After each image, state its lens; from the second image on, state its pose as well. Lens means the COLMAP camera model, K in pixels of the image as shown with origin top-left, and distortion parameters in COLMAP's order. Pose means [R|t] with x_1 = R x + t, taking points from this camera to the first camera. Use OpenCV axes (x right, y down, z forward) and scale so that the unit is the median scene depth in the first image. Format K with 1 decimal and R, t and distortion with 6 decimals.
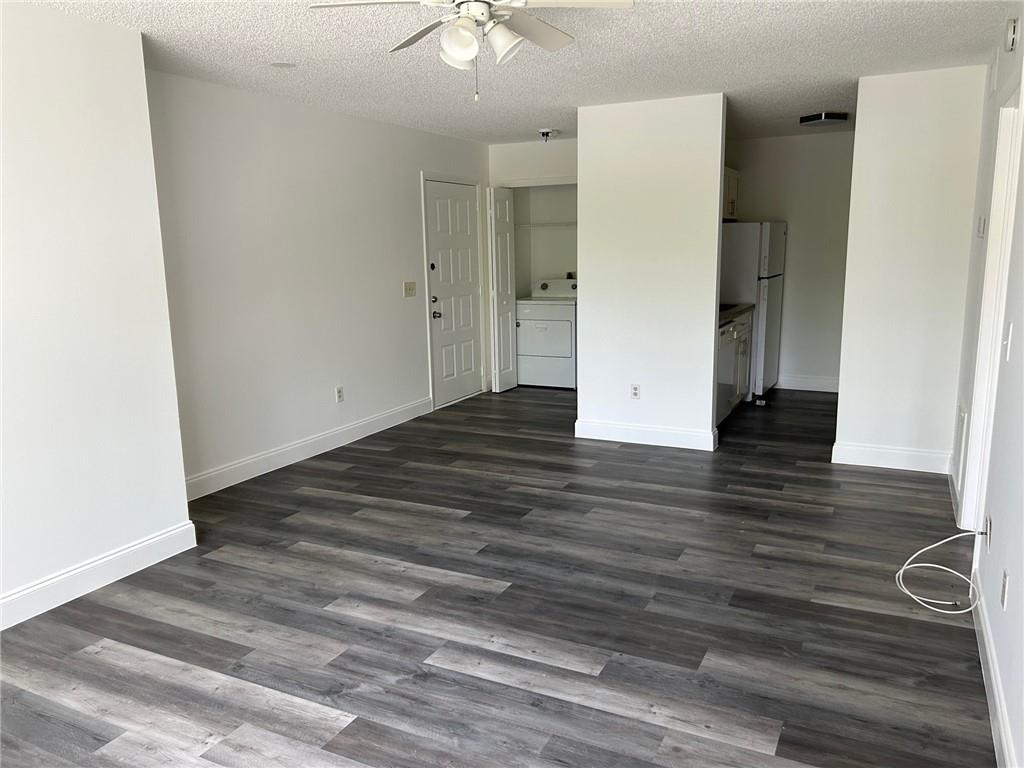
lens RADIAL K [[772.3, 0, 518.1], [0, 772.3, 386.9], [0, 0, 1]] dist [0.041972, -0.028539]
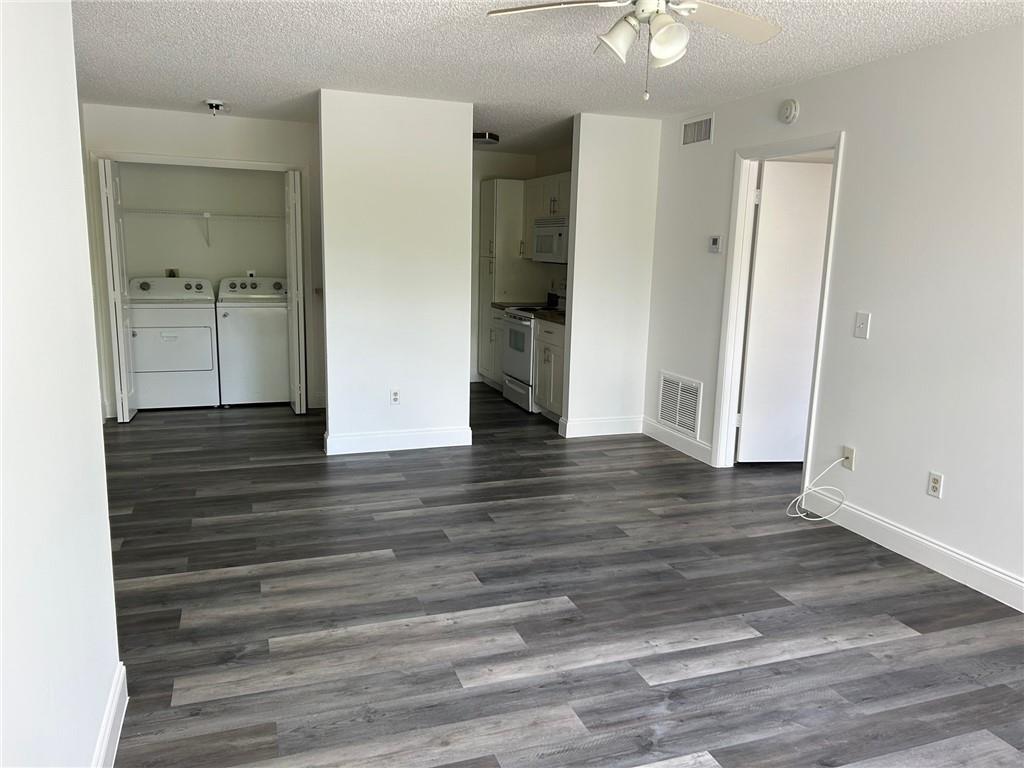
lens RADIAL K [[772.3, 0, 532.6], [0, 772.3, 384.1], [0, 0, 1]] dist [0.041972, -0.028539]
pose [[0.689252, -0.095107, 0.718252, -0.626917], [0.096948, 0.994538, 0.038659, -0.045623], [-0.718006, 0.042987, 0.694708, 0.307575]]
